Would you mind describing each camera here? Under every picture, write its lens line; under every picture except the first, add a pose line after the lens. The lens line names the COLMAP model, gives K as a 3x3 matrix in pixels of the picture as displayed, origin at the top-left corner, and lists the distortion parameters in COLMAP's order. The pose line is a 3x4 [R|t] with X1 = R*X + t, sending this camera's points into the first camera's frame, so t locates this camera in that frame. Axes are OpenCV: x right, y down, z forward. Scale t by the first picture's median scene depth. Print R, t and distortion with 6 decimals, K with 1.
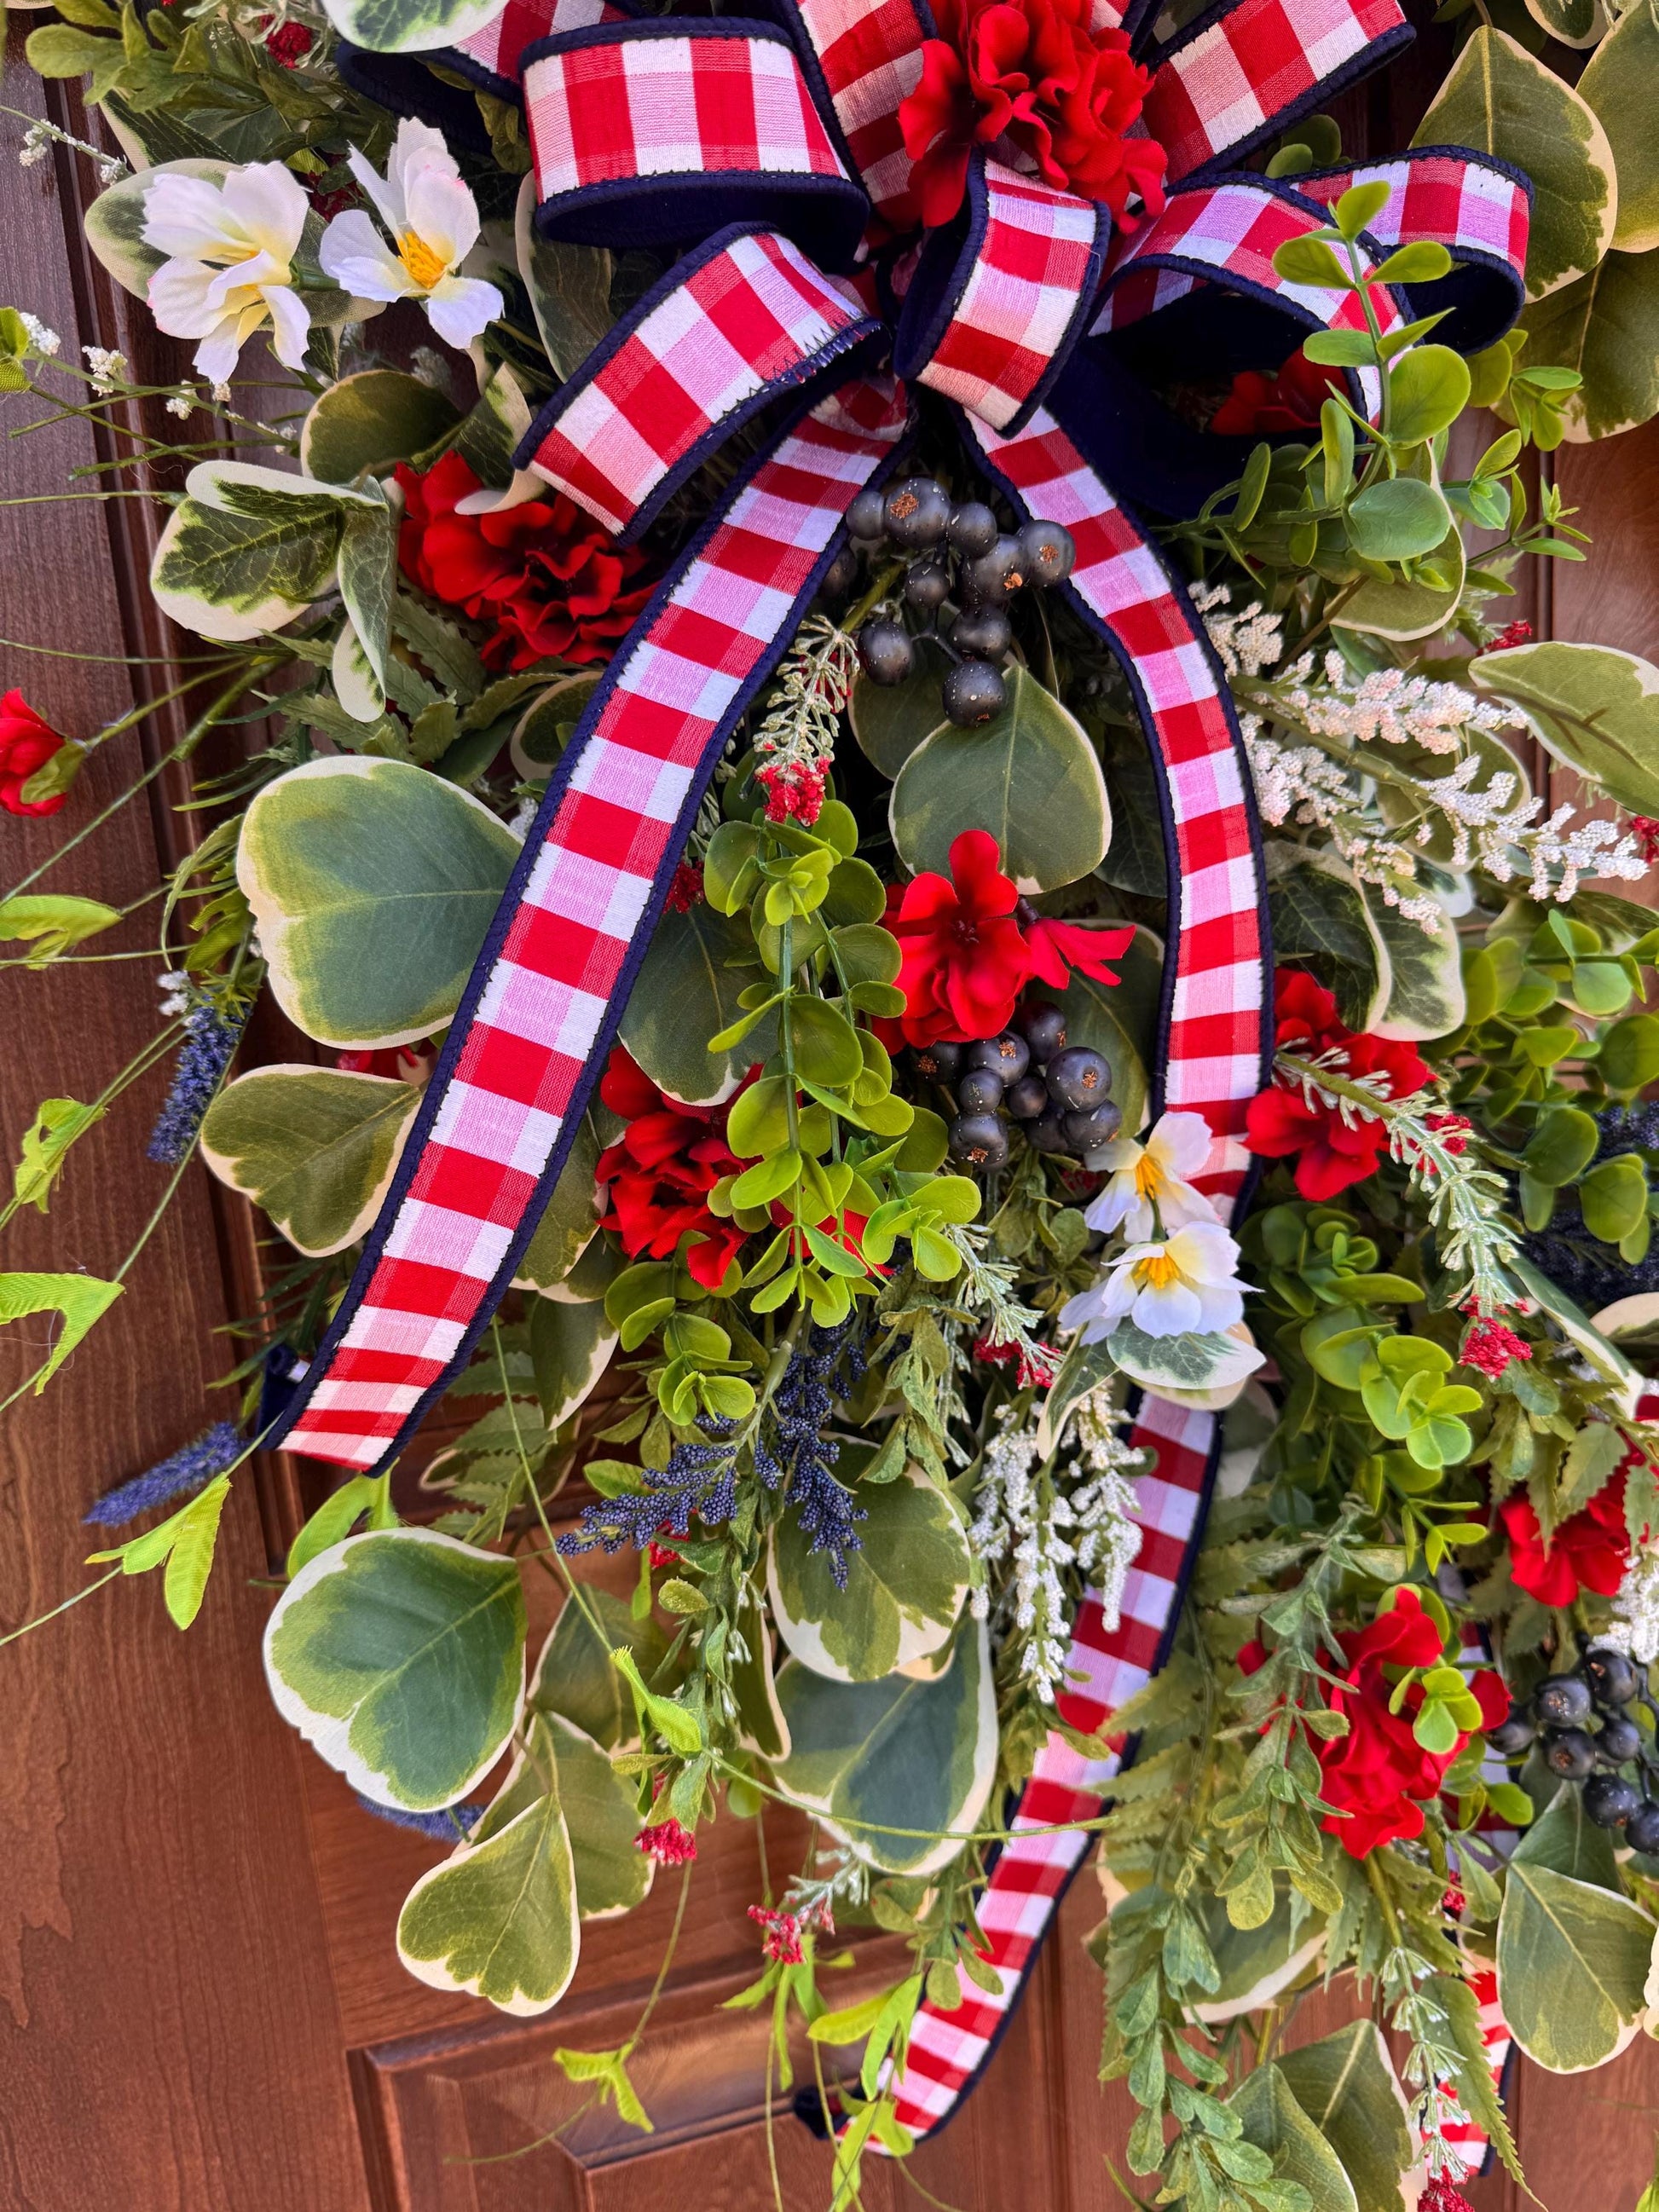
lens RADIAL K [[1599.5, 0, 830.7], [0, 1599.5, 1125.4], [0, 0, 1]] dist [0.020814, -0.060056]
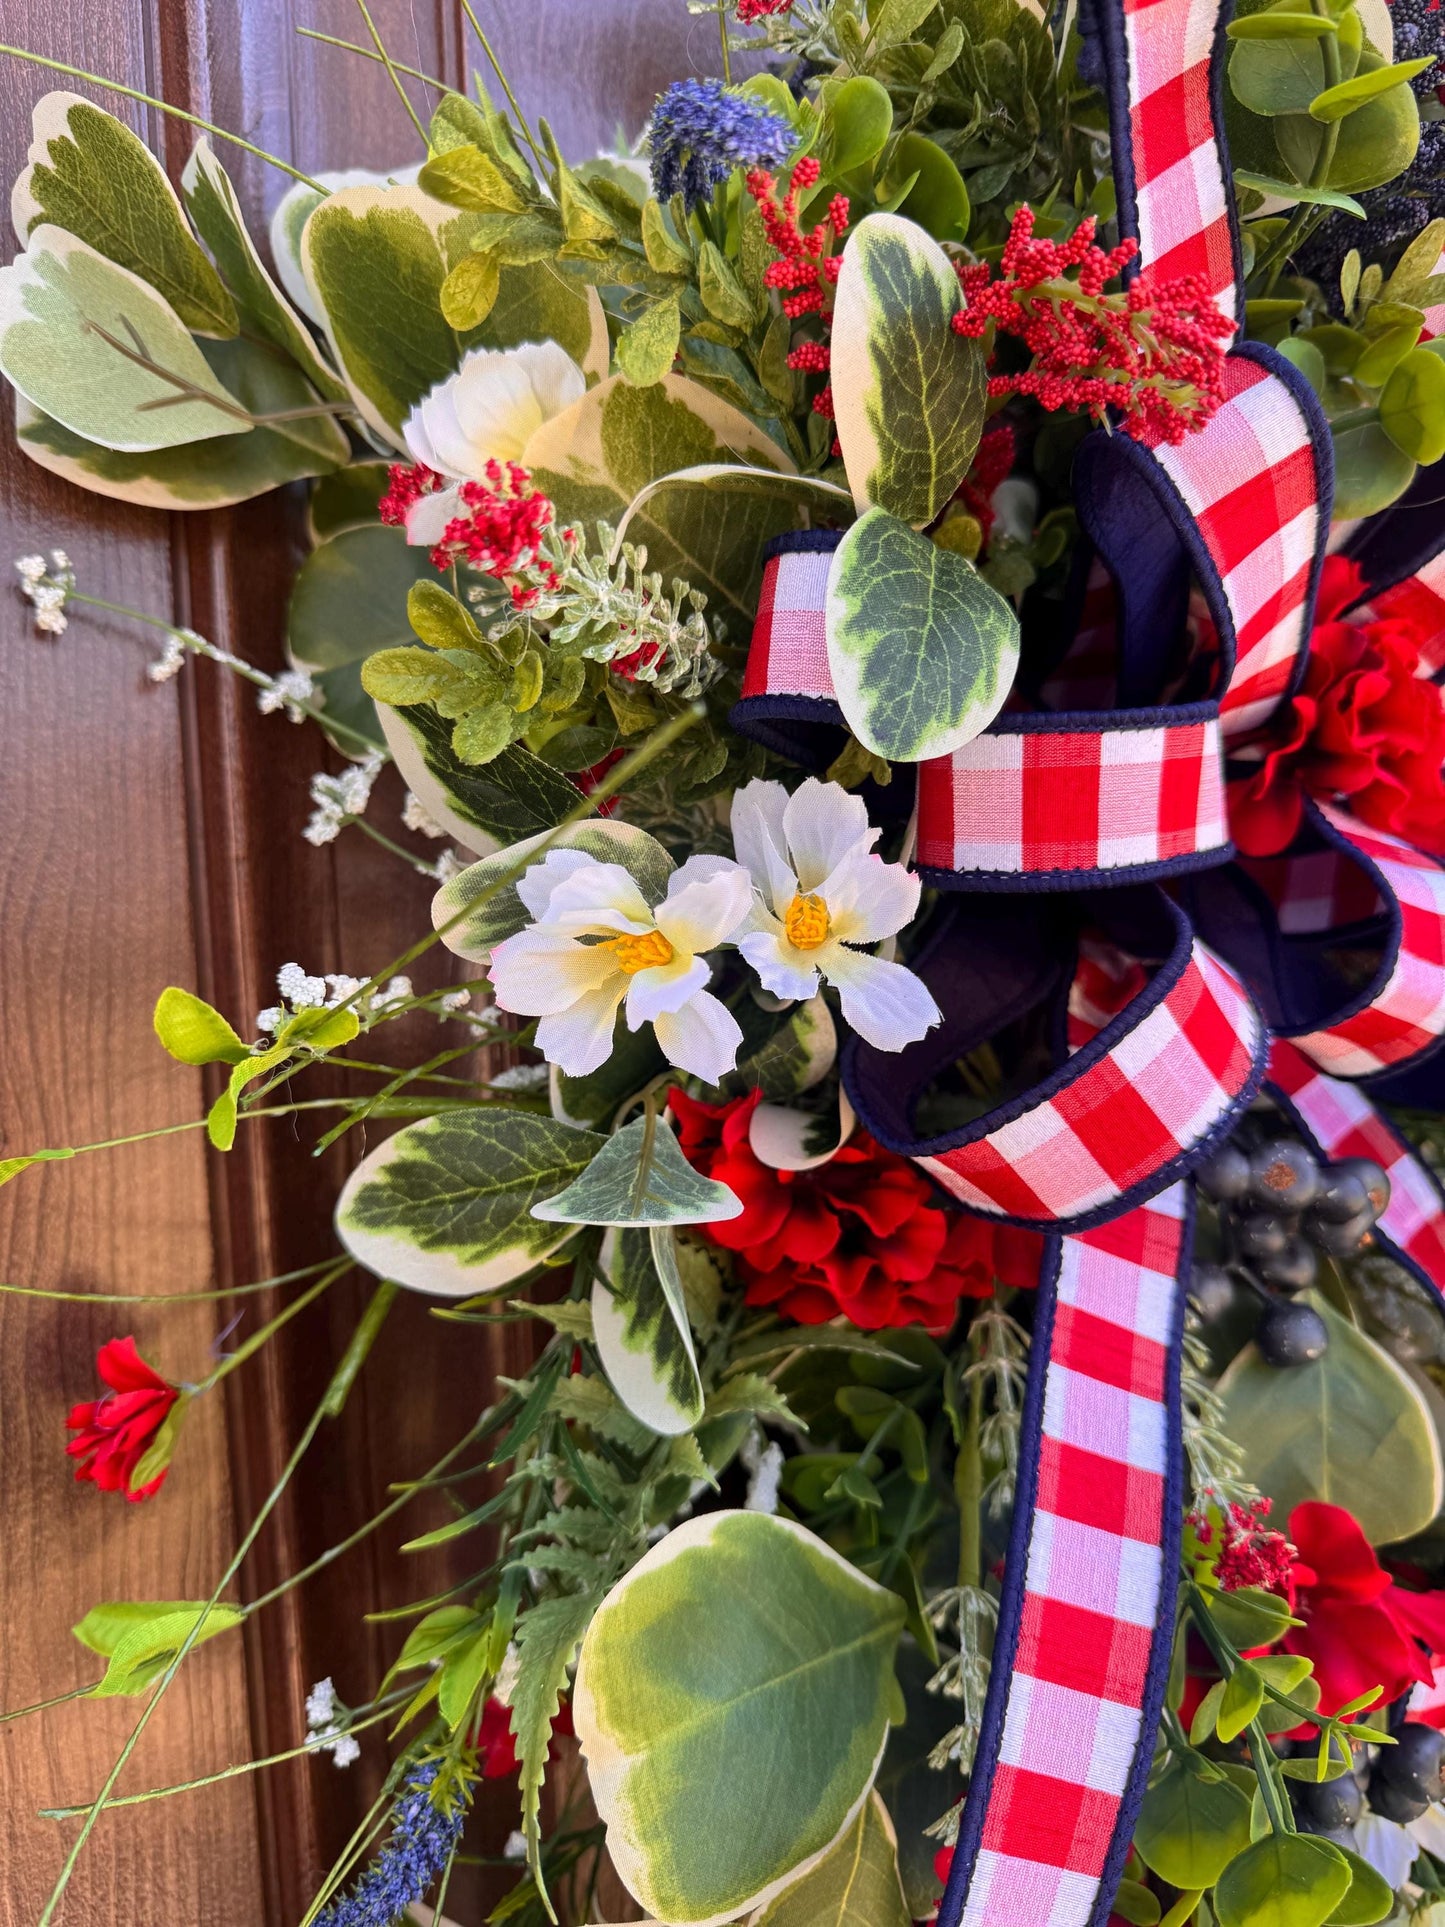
lens RADIAL K [[1433.2, 0, 675.9], [0, 1433.2, 959.4], [0, 0, 1]] dist [-0.016236, -0.011758]
pose [[0.974769, 0.015722, 0.222660, -0.434911], [0.020936, 0.986680, -0.161323, -0.358080], [-0.222231, 0.161914, 0.961456, 0.262659]]
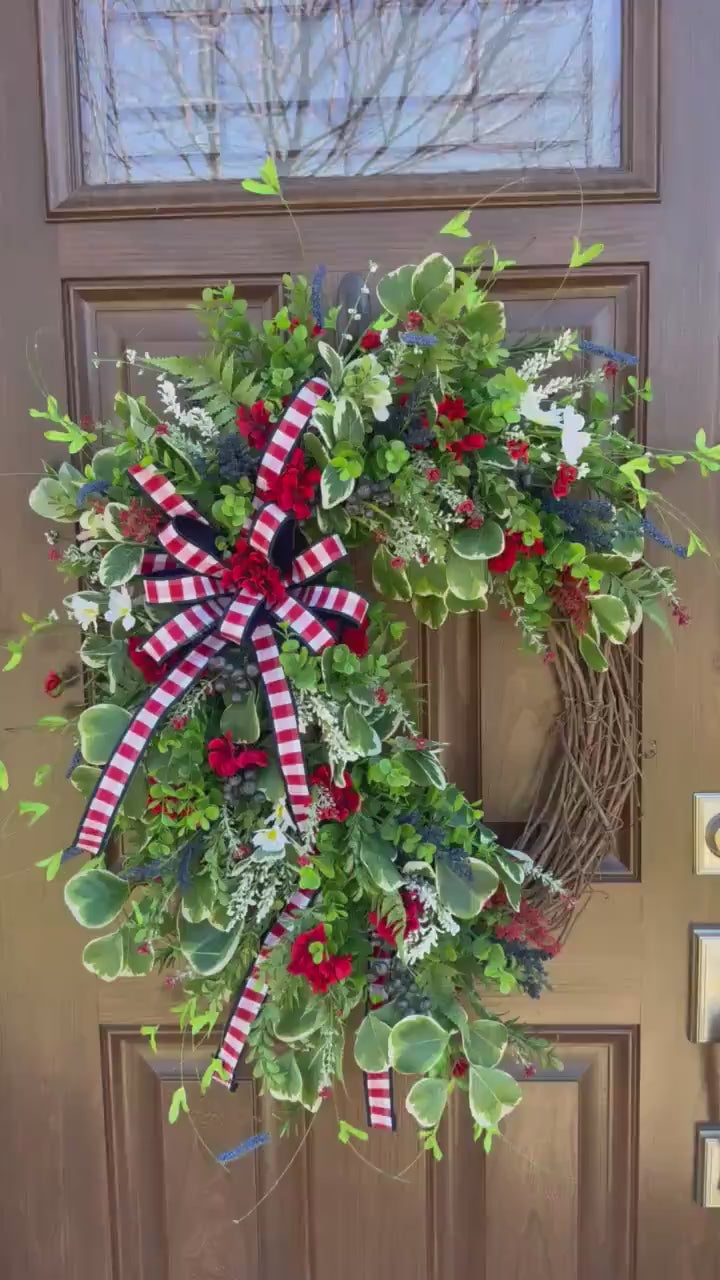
lens RADIAL K [[1045.0, 0, 363.2], [0, 1045.0, 634.4], [0, 0, 1]] dist [0.084536, -0.052859]
pose [[0.950756, 0.088788, -0.296951, 1.269032], [-0.111863, 0.991812, -0.061607, -0.304604], [0.289050, 0.091791, 0.952903, -1.683949]]
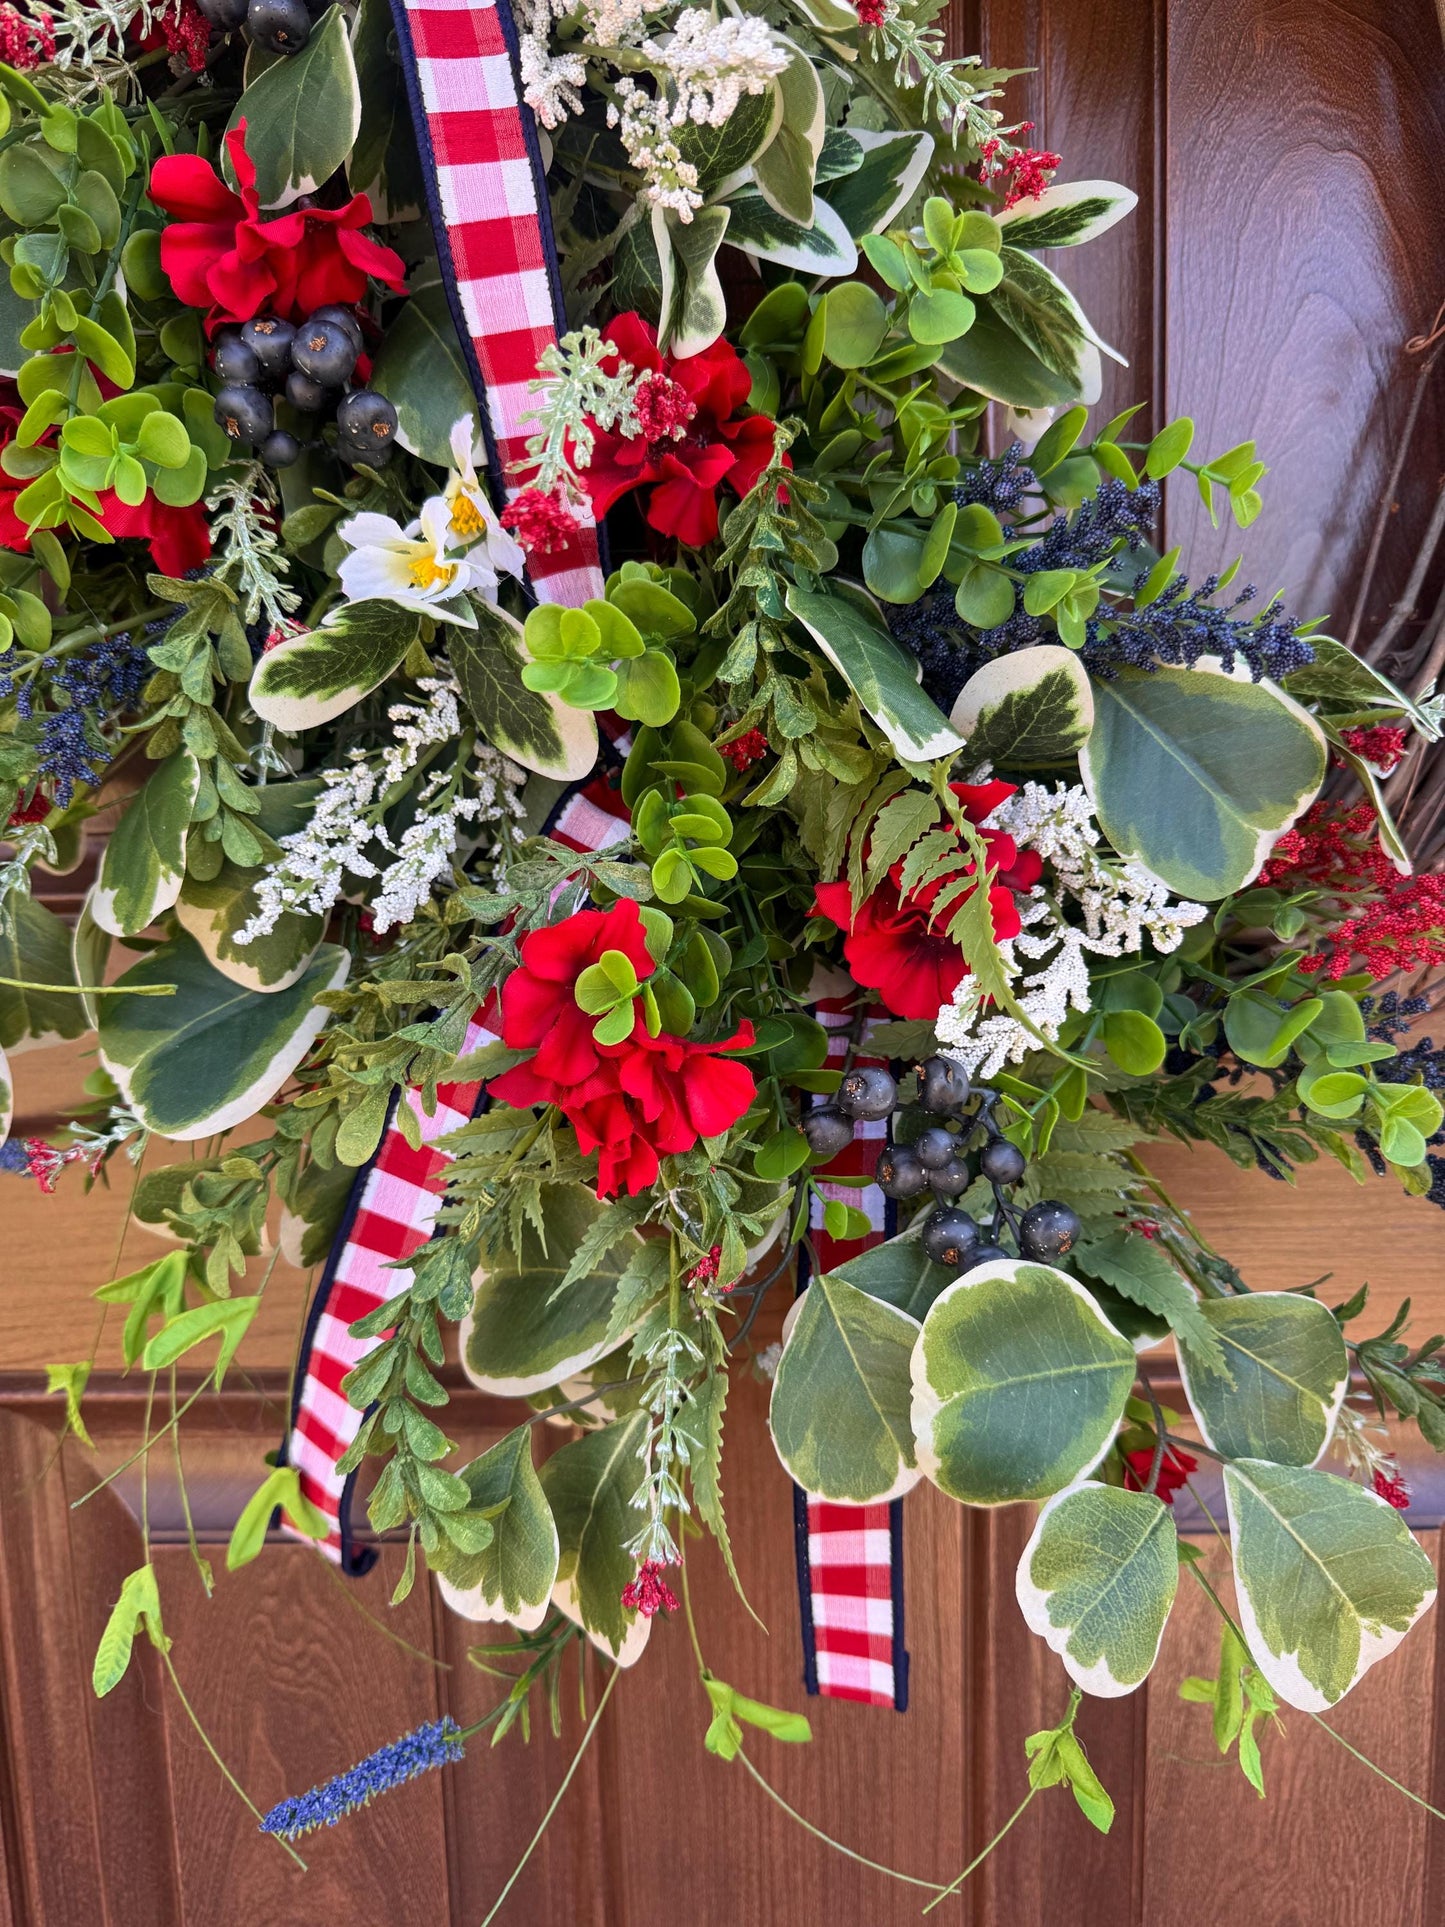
lens RADIAL K [[1393.3, 0, 717.4], [0, 1393.3, 963.1], [0, 0, 1]] dist [0.020814, -0.060056]
pose [[0.953231, 0.080869, -0.291222, 0.707244], [-0.101103, 0.993350, -0.055089, 0.397092], [0.284831, 0.081956, 0.955068, 0.228953]]
